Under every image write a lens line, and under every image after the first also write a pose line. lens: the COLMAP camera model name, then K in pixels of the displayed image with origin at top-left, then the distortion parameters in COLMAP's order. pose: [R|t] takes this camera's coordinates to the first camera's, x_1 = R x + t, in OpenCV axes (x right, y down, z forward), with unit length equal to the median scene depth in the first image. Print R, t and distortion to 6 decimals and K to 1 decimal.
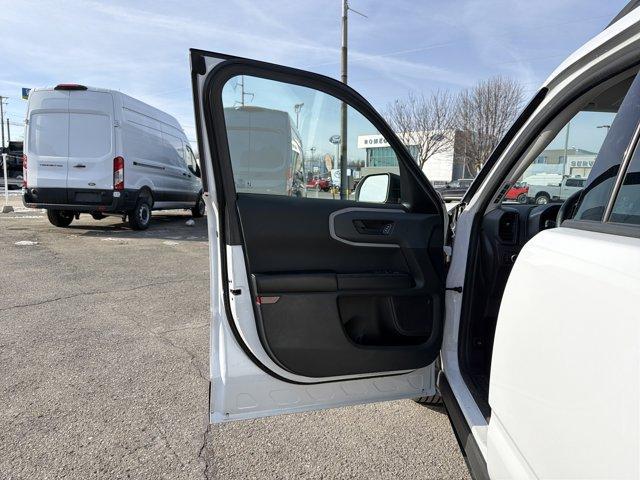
lens RADIAL K [[452.2, 0, 320.0], [0, 452.2, 240.0], [0, 0, 1]] dist [0.001890, -0.002904]
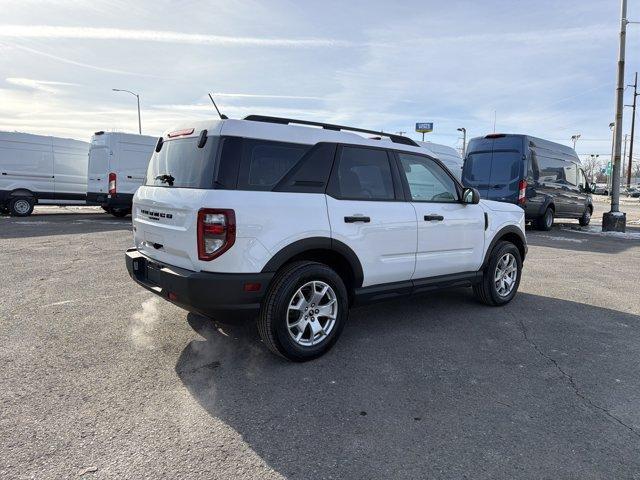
lens RADIAL K [[452.2, 0, 320.0], [0, 452.2, 240.0], [0, 0, 1]] dist [0.001890, -0.002904]
pose [[0.691937, 0.055911, -0.719790, 0.510959], [-0.080591, 0.996747, -0.000048, 0.052820], [0.717446, 0.058041, 0.694192, -0.273869]]
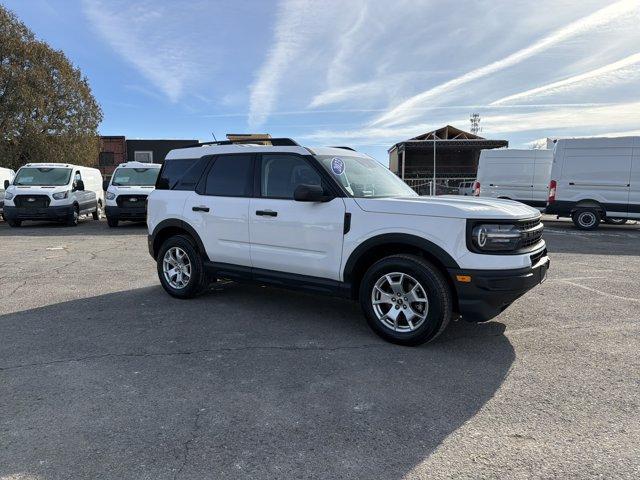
lens RADIAL K [[454.9, 0, 320.0], [0, 454.9, 240.0], [0, 0, 1]] dist [0.044828, -0.063360]
pose [[-0.499044, 0.048378, -0.865225, 0.654295], [-0.130074, 0.982947, 0.129985, -0.021396], [0.856759, 0.177412, -0.484241, 0.416063]]
